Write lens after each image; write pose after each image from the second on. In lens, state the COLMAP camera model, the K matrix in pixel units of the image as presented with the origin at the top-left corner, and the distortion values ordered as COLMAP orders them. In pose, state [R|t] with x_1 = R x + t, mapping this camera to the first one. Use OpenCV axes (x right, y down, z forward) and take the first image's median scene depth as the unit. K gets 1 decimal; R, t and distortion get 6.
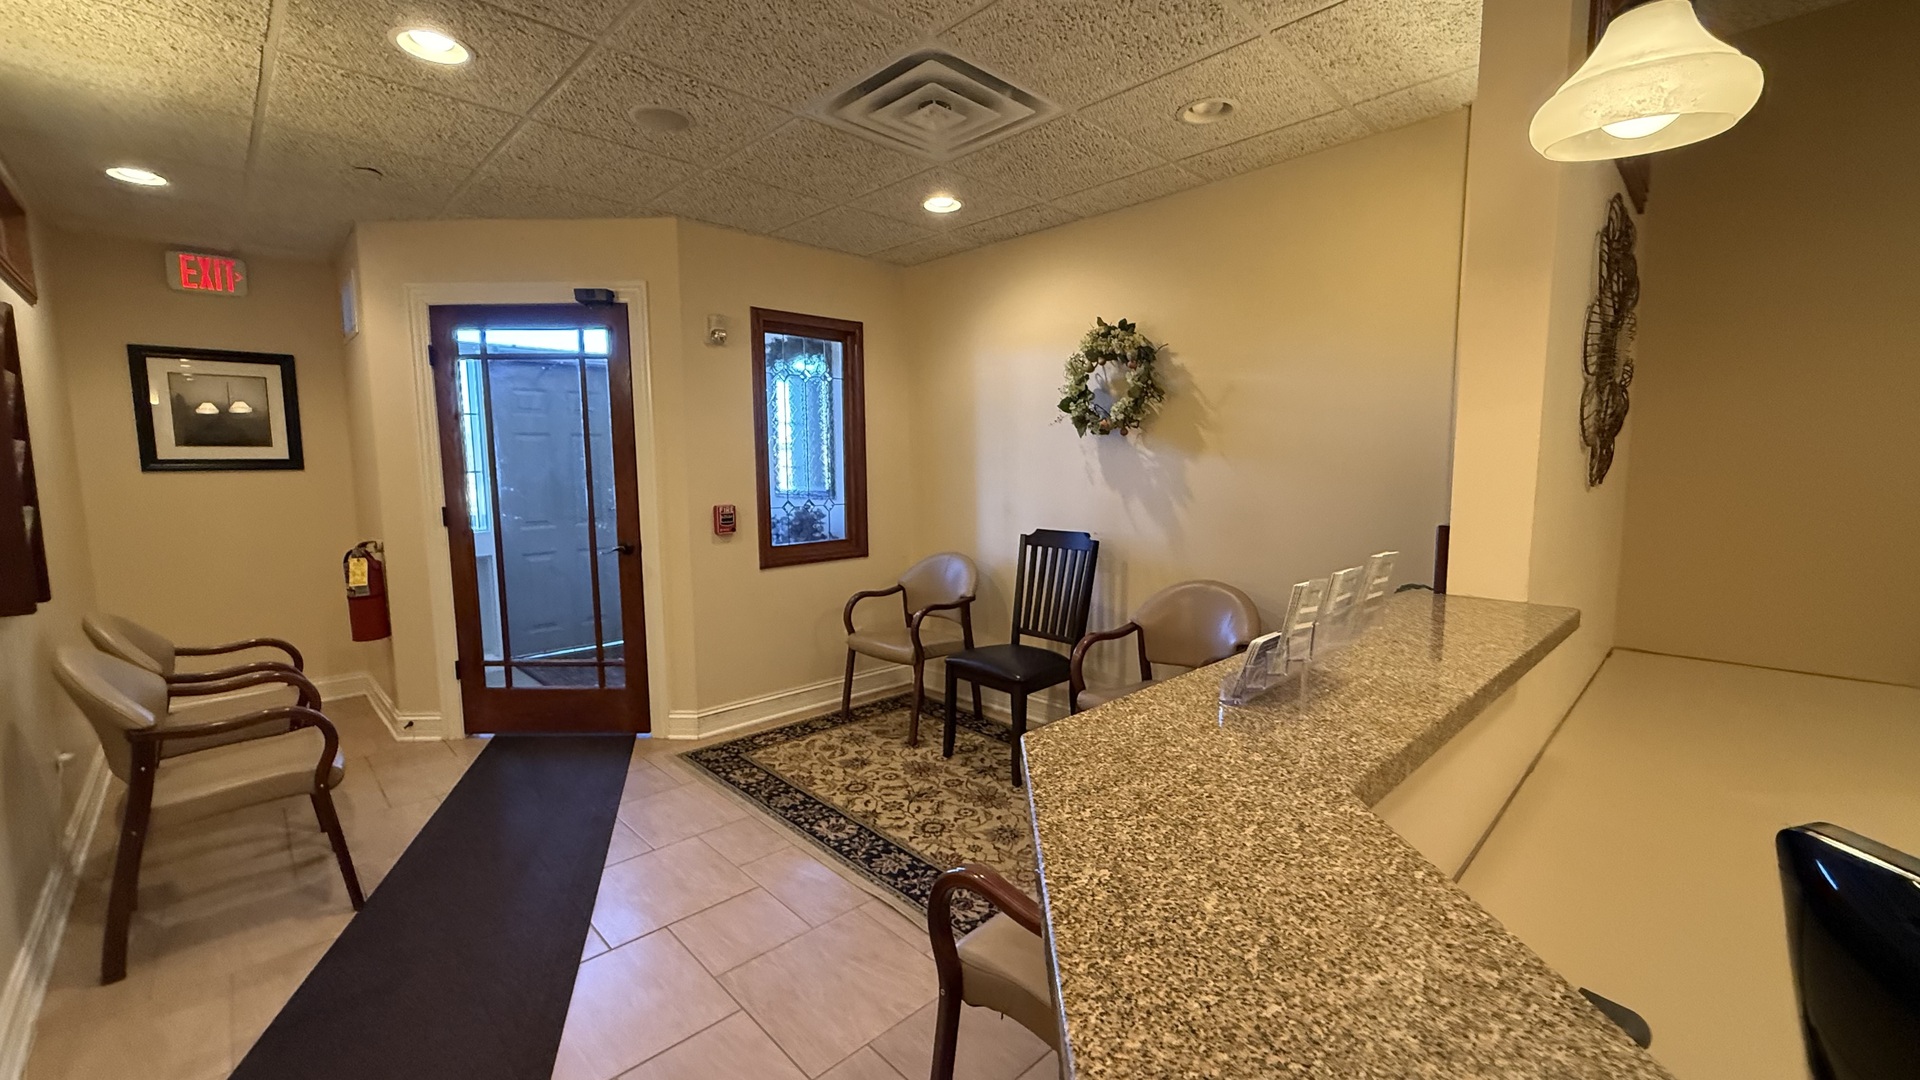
lens RADIAL K [[772.3, 0, 951.9], [0, 772.3, 535.4], [0, 0, 1]] dist [-0.000639, -0.000114]
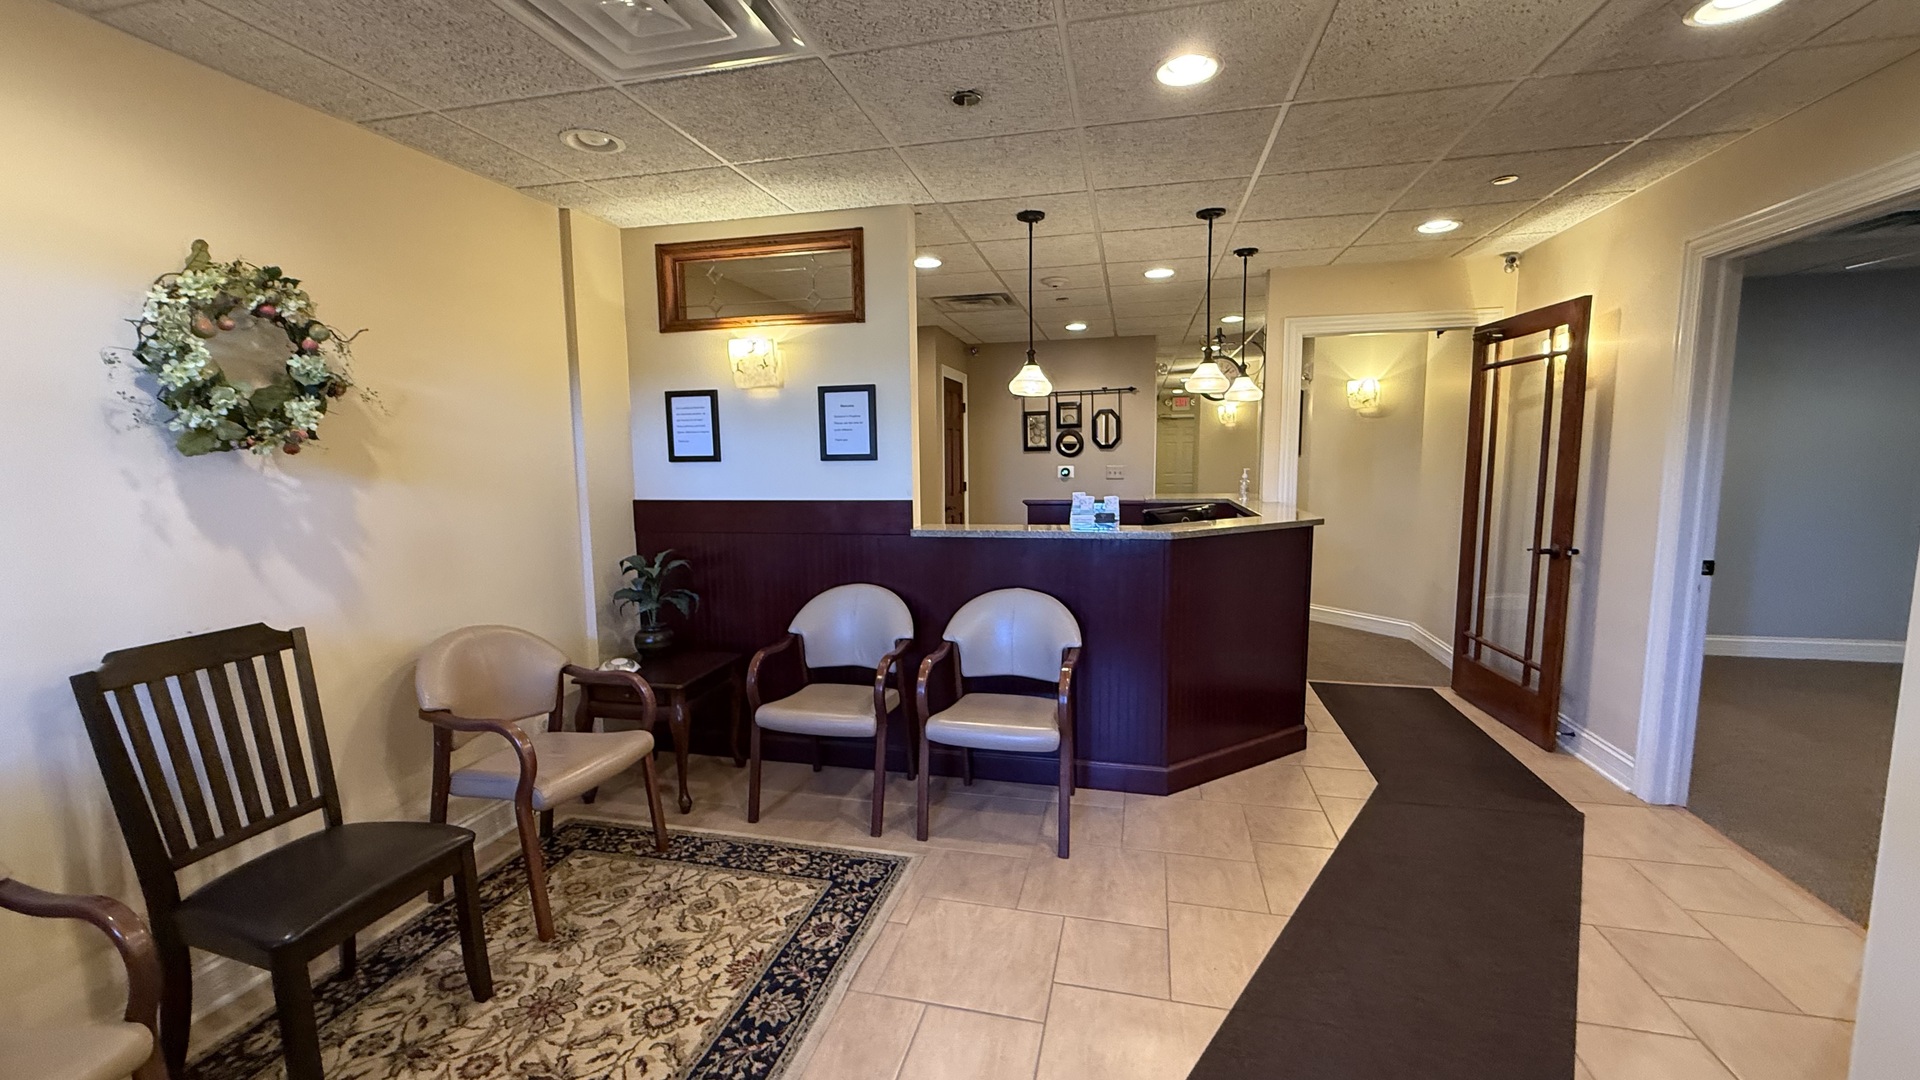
lens RADIAL K [[772.3, 0, 951.9], [0, 772.3, 535.4], [0, 0, 1]] dist [-0.000639, -0.000114]
pose [[-0.540464, -0.079814, 0.837573, -0.635147], [0.101042, 0.982129, 0.158789, -0.117539], [-0.835278, 0.170449, -0.522741, 0.951083]]
